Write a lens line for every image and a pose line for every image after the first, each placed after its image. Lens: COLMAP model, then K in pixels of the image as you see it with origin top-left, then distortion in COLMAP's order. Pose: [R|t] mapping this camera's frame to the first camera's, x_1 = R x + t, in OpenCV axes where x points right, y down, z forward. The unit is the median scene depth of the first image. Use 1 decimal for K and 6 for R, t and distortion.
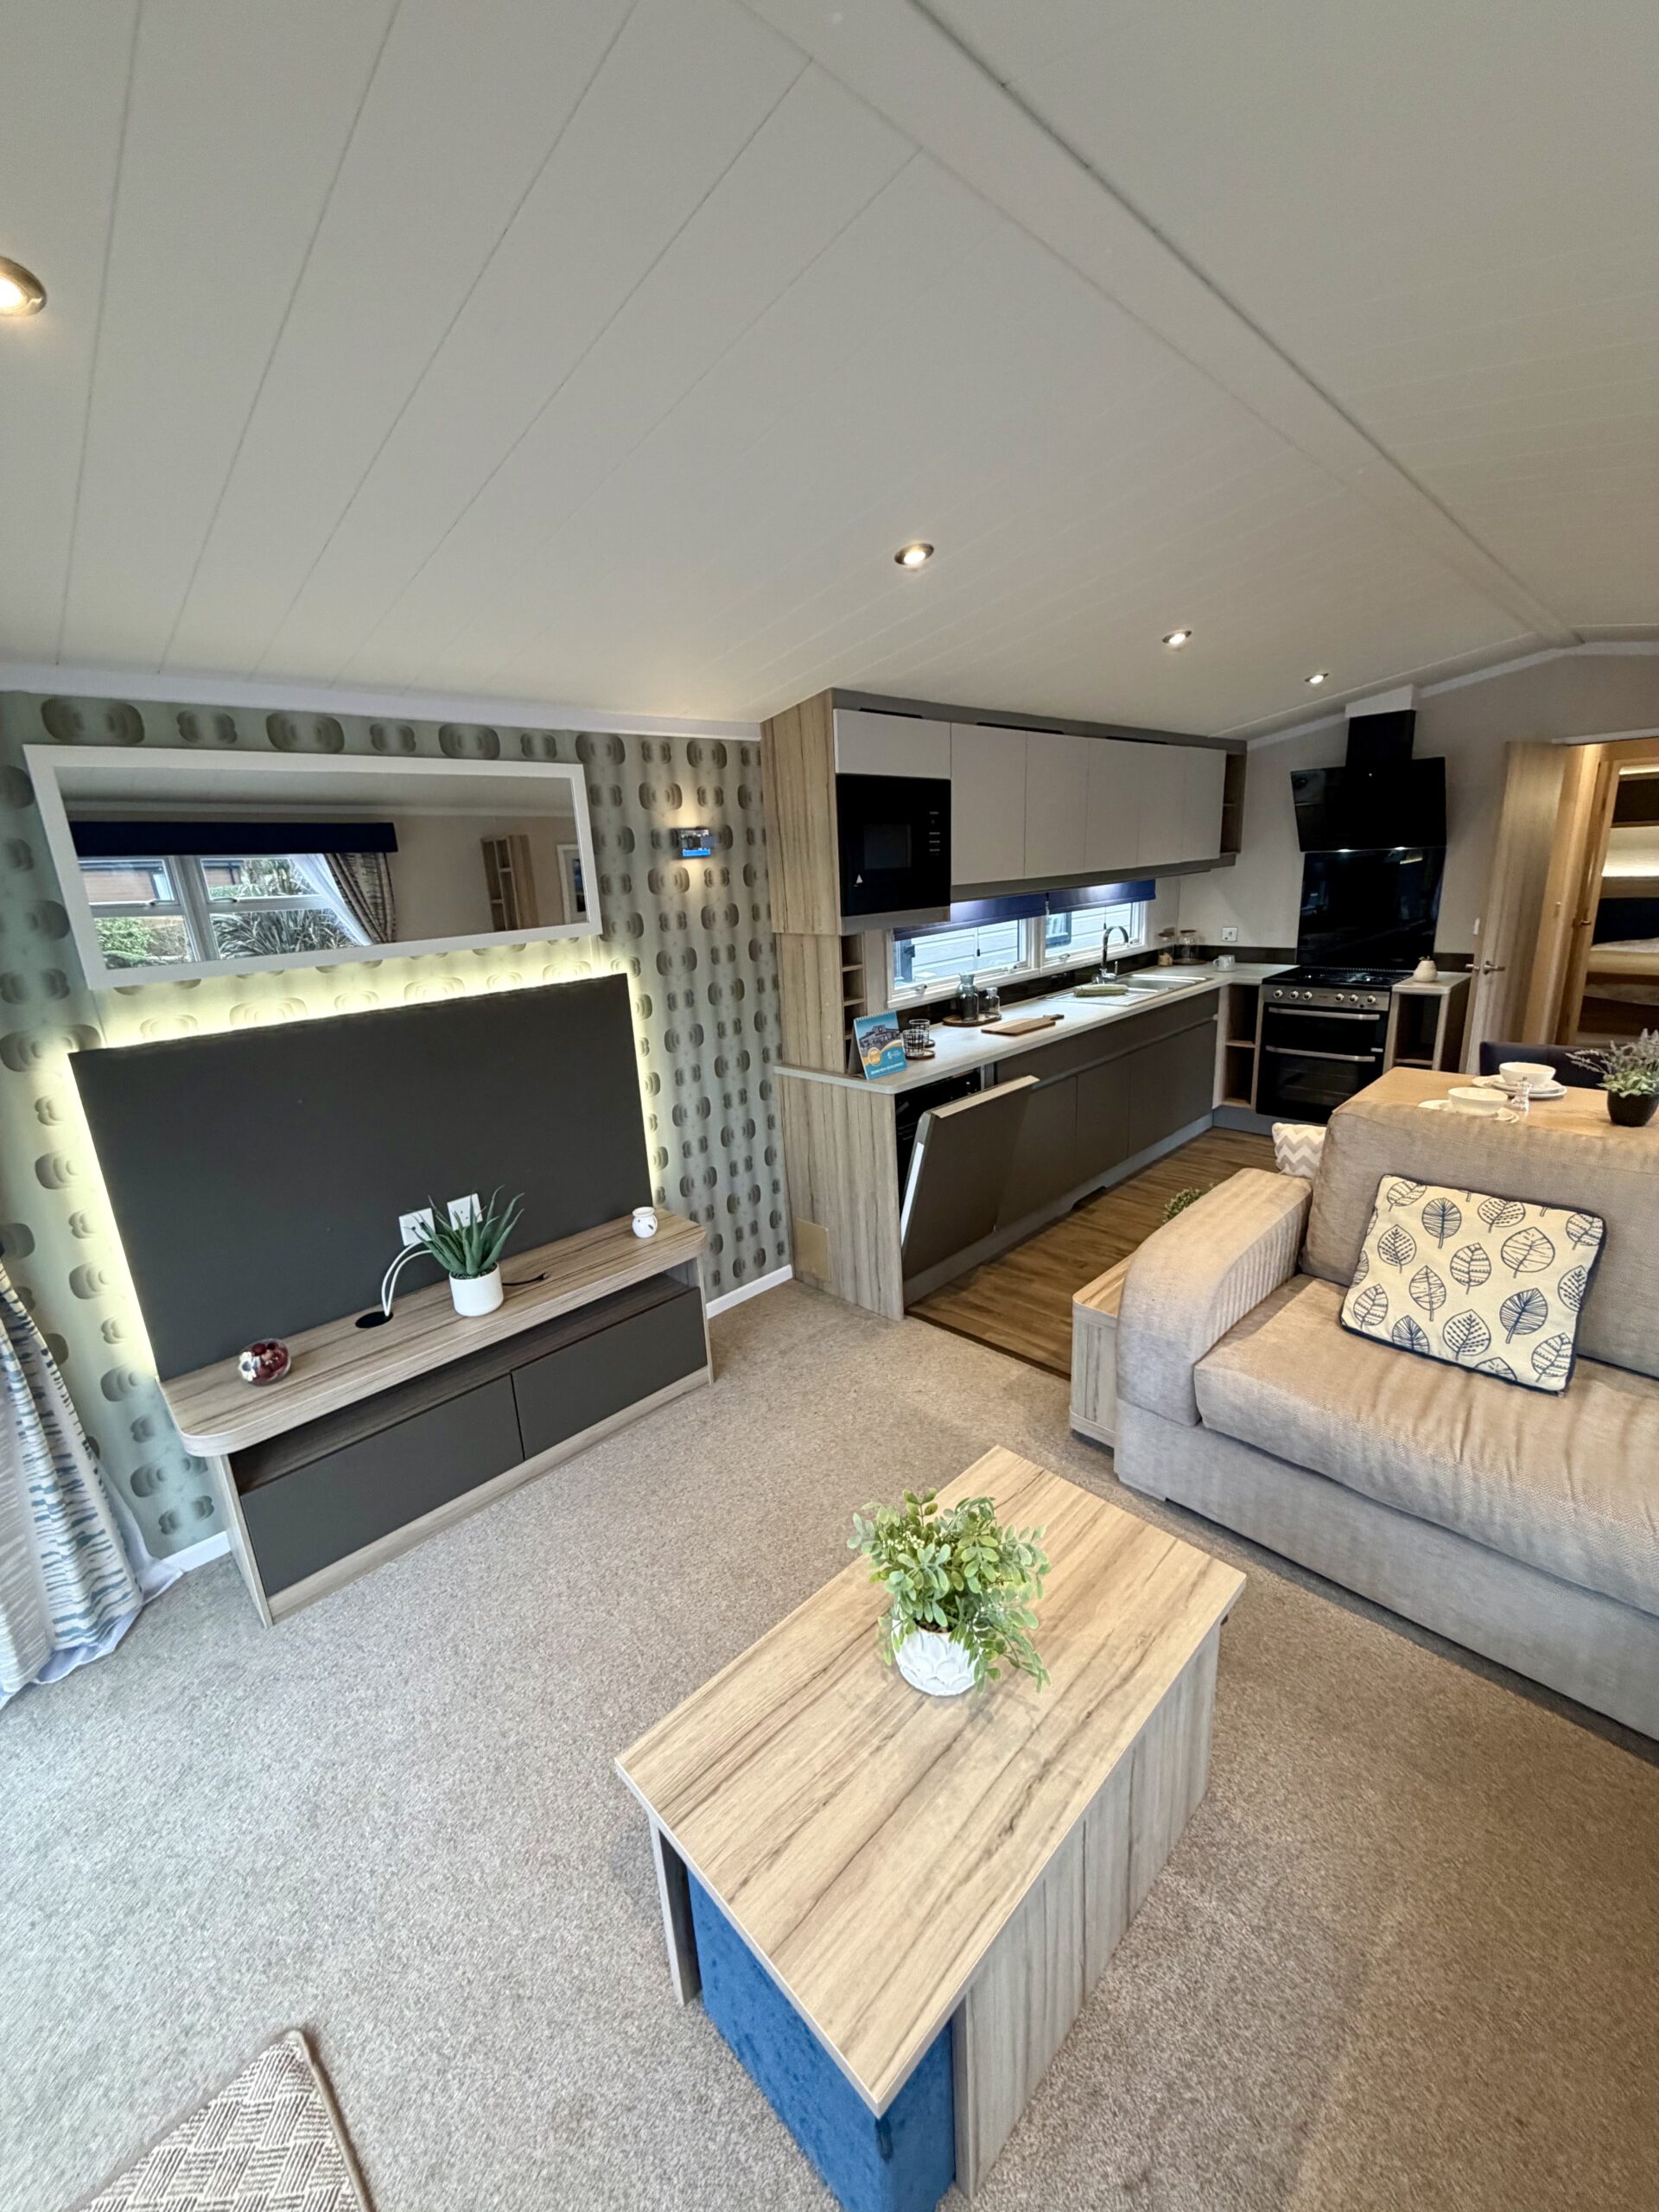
lens RADIAL K [[879.8, 0, 825.6], [0, 879.8, 1098.1], [0, 0, 1]] dist [0.002603, -0.001983]
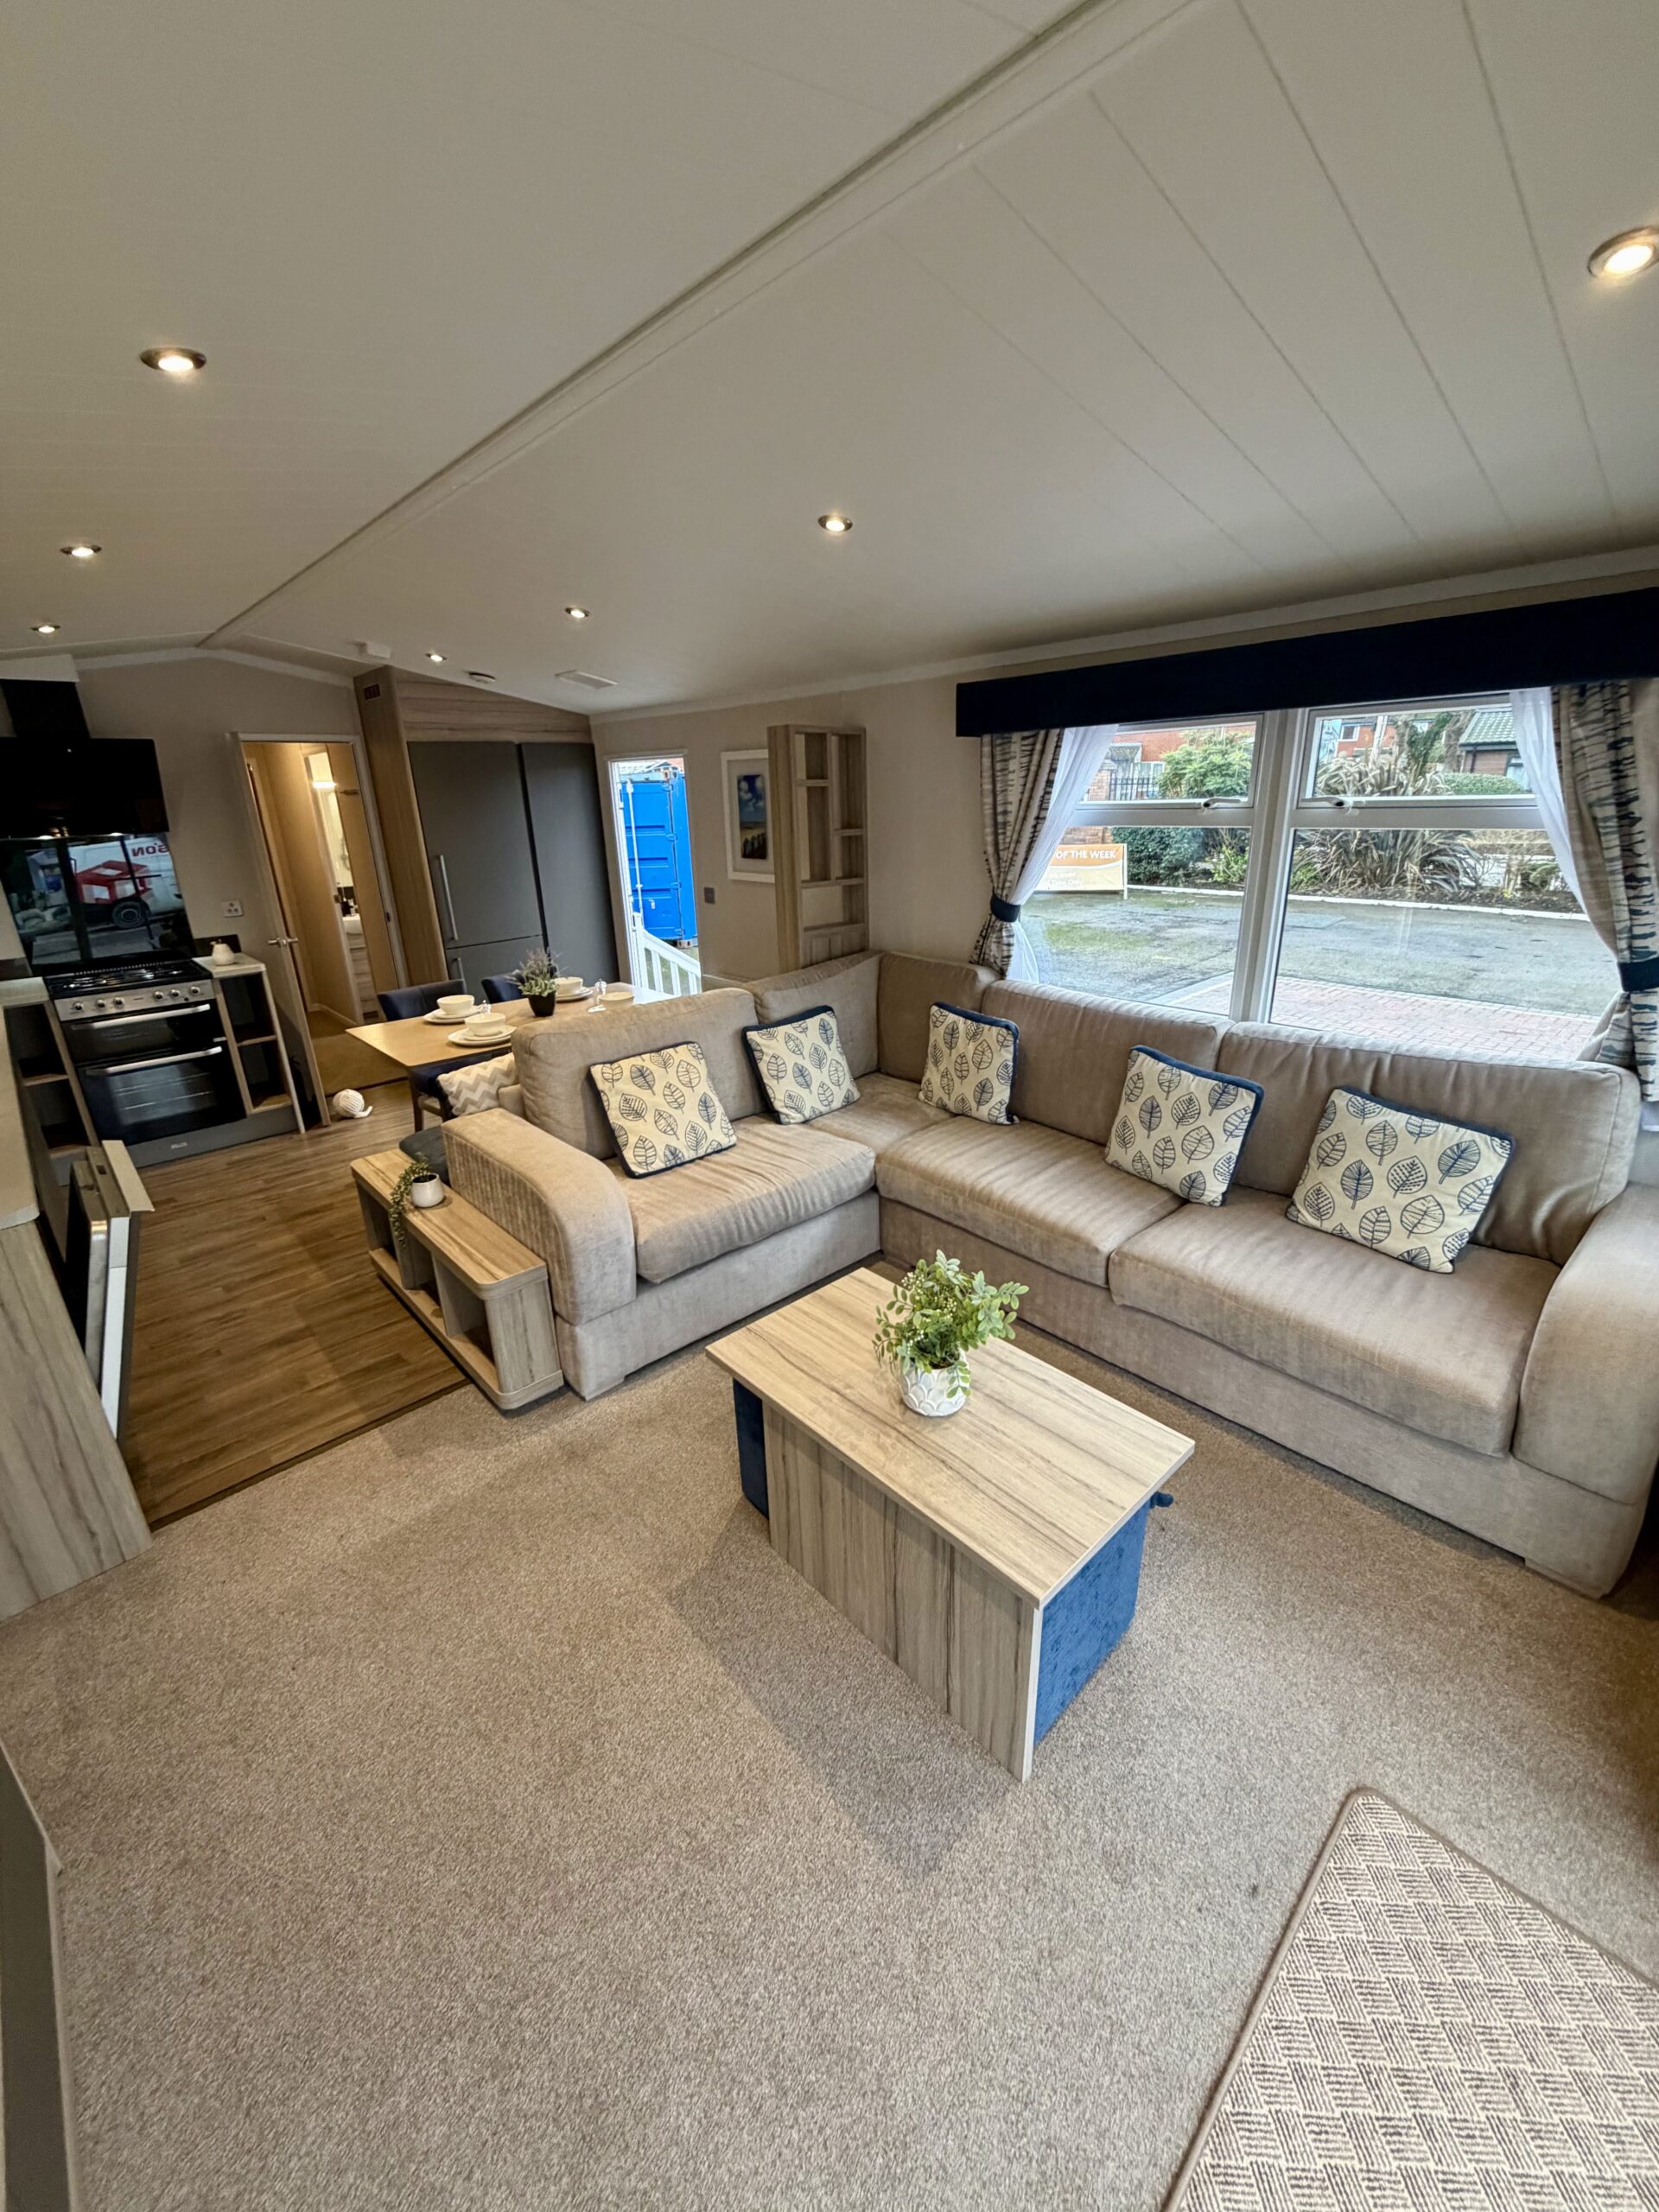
lens RADIAL K [[879.8, 0, 832.3], [0, 879.8, 1097.5], [0, 0, 1]] dist [0.002603, -0.001983]
pose [[0.031555, -0.282040, 0.958883, -0.356777], [0.289482, 0.920822, 0.261319, -0.062189], [-0.956663, 0.269334, 0.110703, 0.300374]]
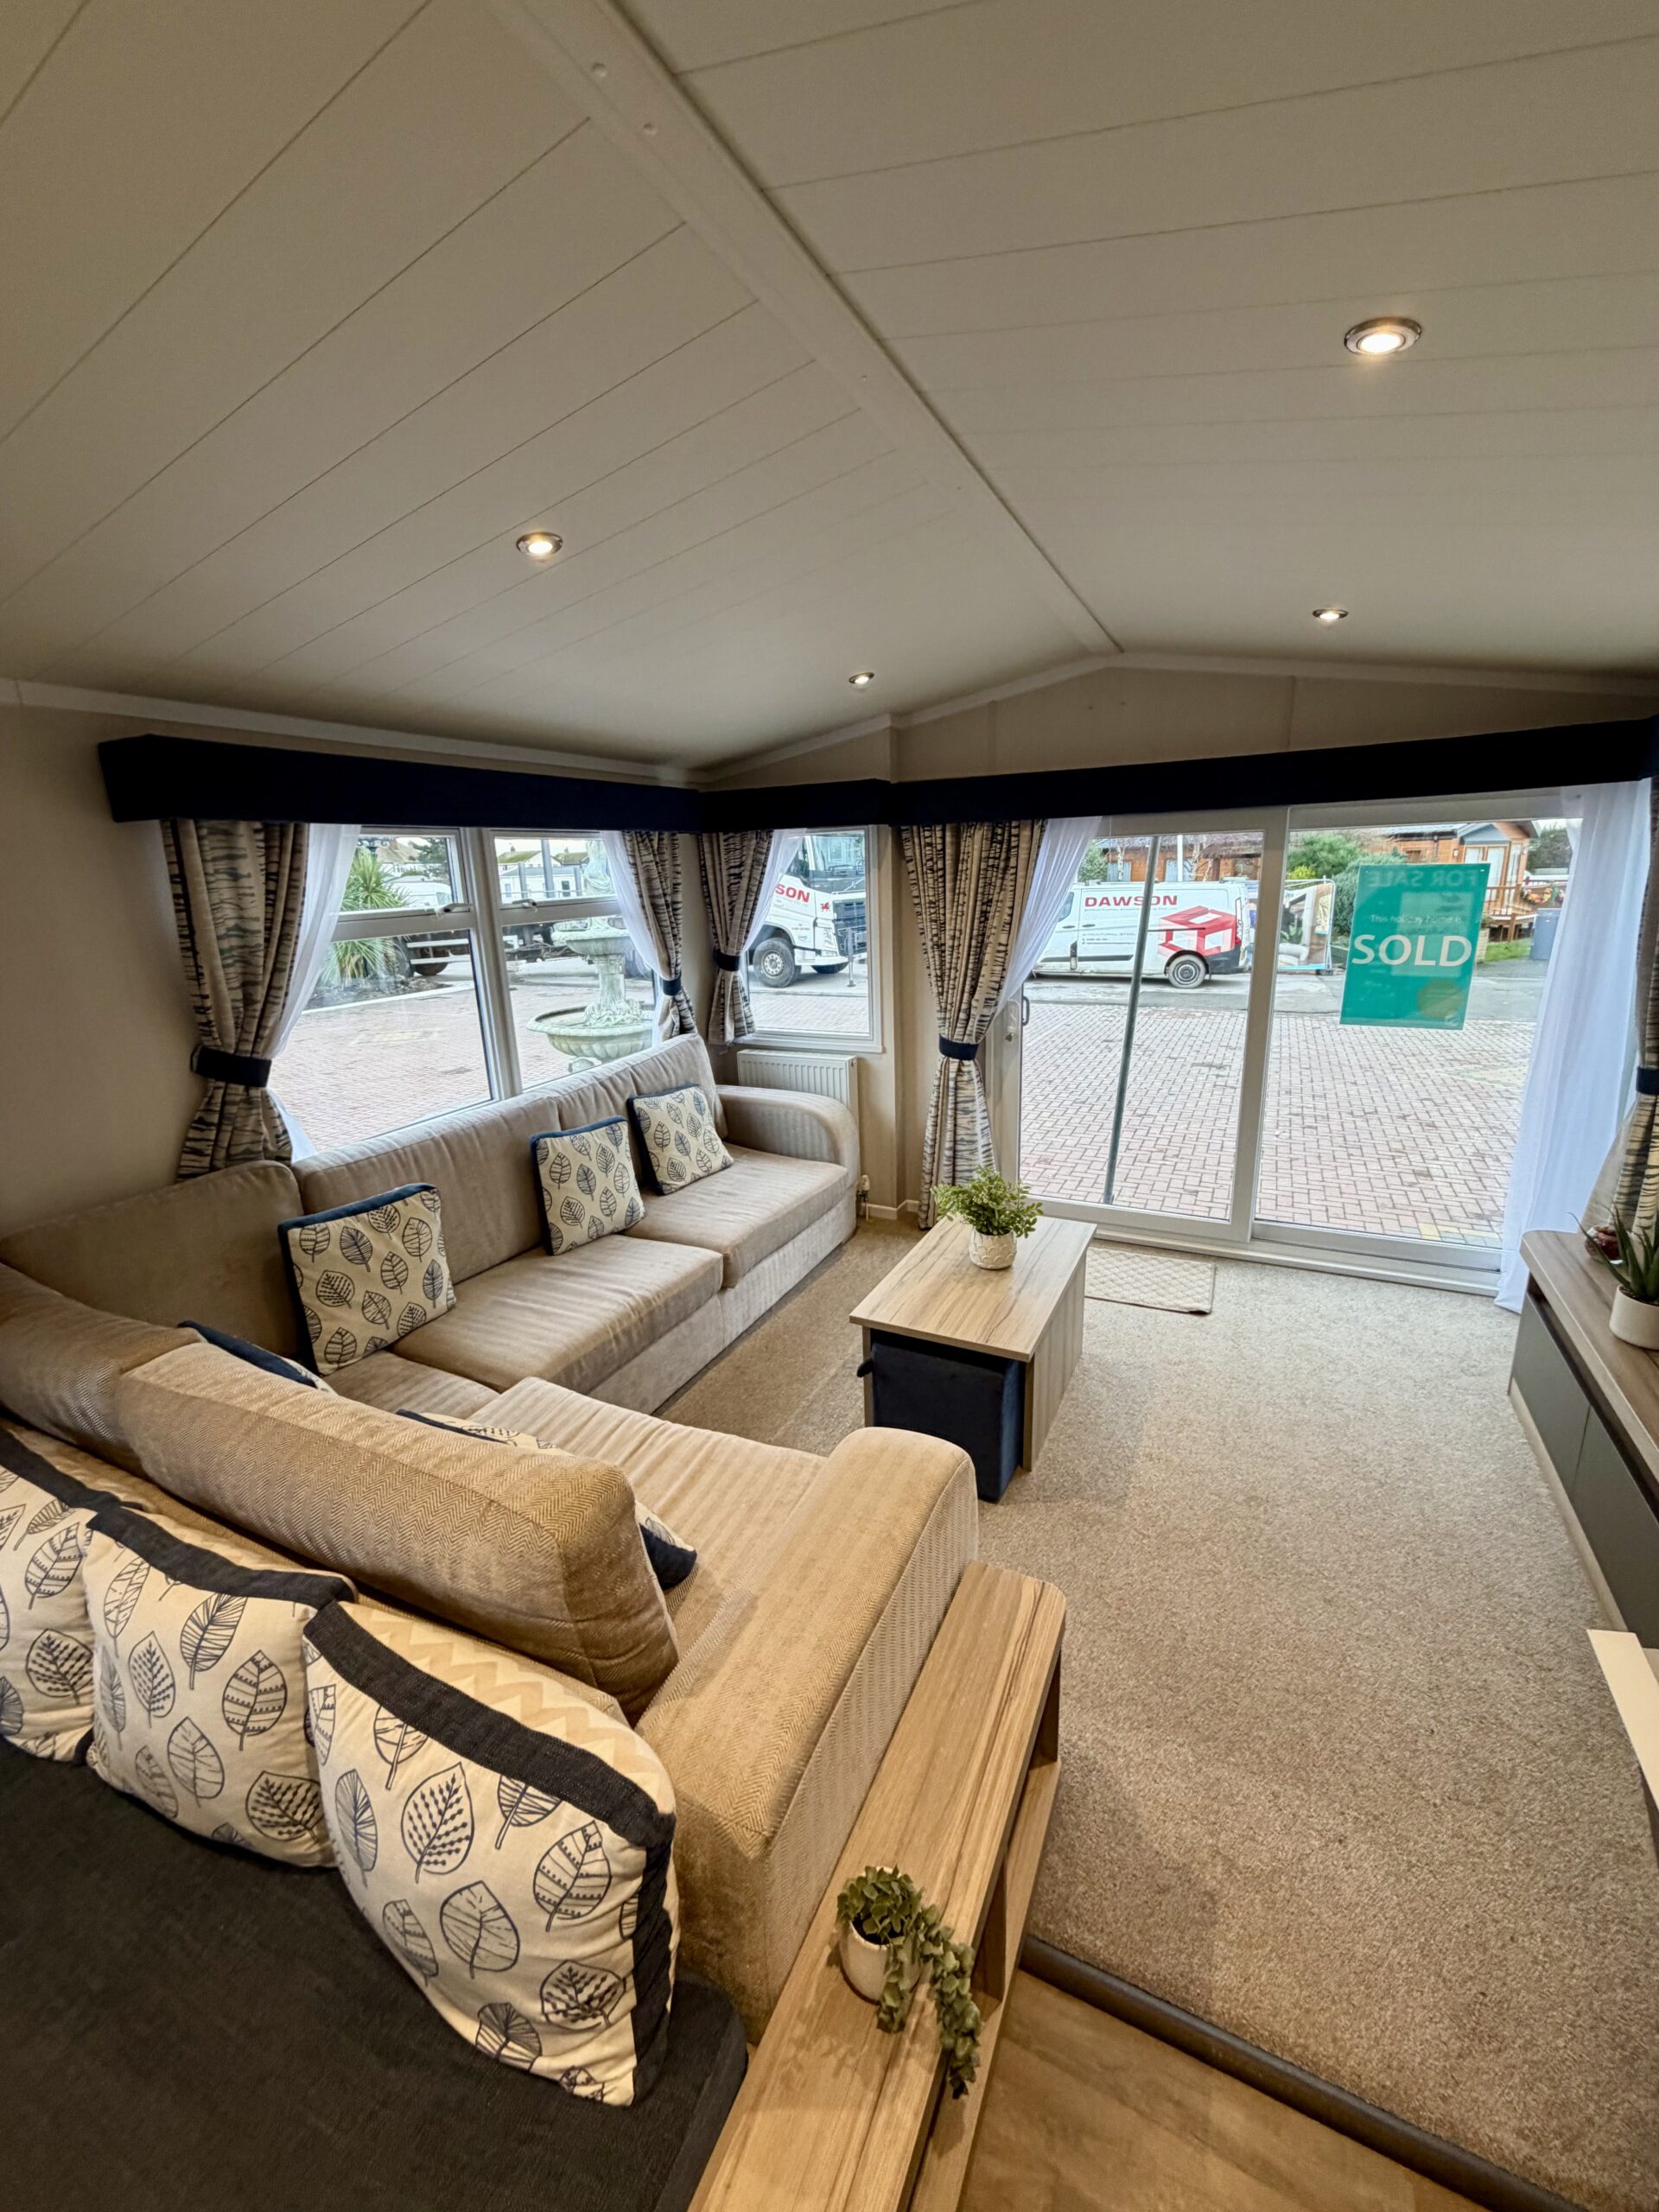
lens RADIAL K [[879.8, 0, 818.0], [0, 879.8, 1100.7], [0, 0, 1]] dist [0.002603, -0.001983]
pose [[-0.944969, 0.163037, -0.283642, 0.358915], [-0.002561, 0.863270, 0.504737, -0.244031], [0.327150, 0.477687, -0.815345, 0.810806]]
